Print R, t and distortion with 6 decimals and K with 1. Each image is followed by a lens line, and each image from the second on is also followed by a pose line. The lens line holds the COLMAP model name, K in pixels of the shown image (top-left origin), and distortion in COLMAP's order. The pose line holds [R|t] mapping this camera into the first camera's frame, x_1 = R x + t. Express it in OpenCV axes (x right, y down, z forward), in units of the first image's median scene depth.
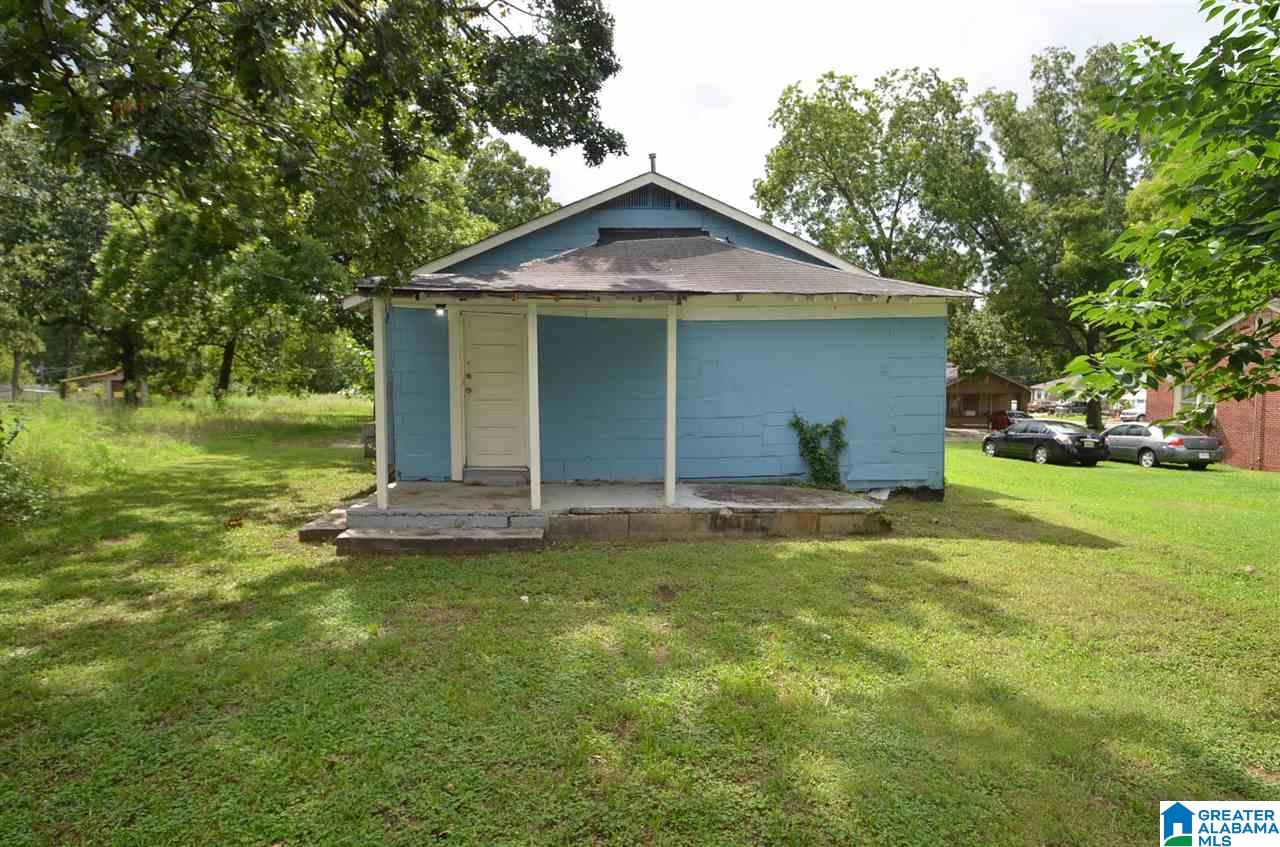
lens RADIAL K [[668.5, 0, 639.9], [0, 668.5, 424.8], [0, 0, 1]] dist [-0.007645, -0.000416]
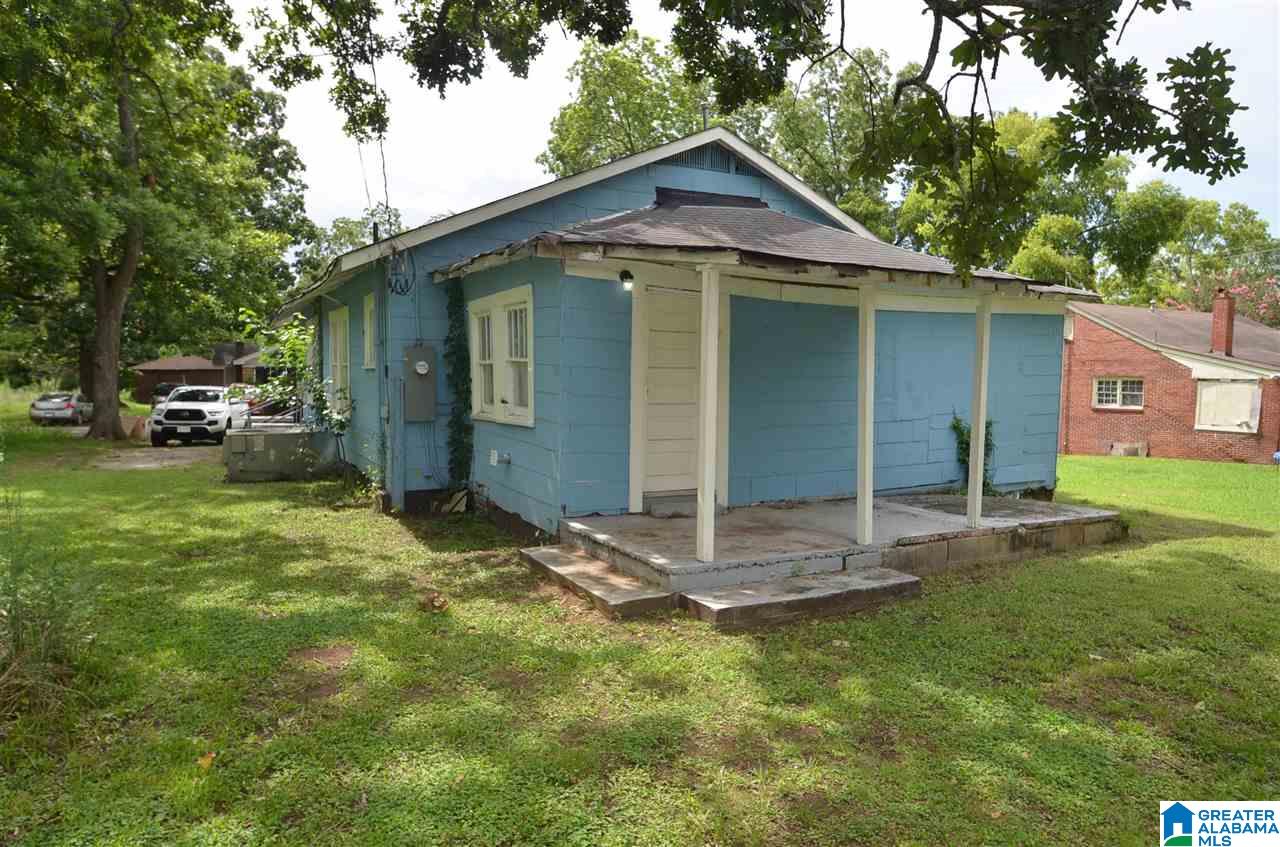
lens RADIAL K [[764.6, 0, 640.1], [0, 764.6, 423.4], [0, 0, 1]] dist [-0.030248, -0.000696]
pose [[0.925494, -0.020992, 0.378180, -0.548592], [0.018531, 0.999777, 0.010146, -0.023228], [-0.378309, -0.002382, 0.925676, 0.194556]]
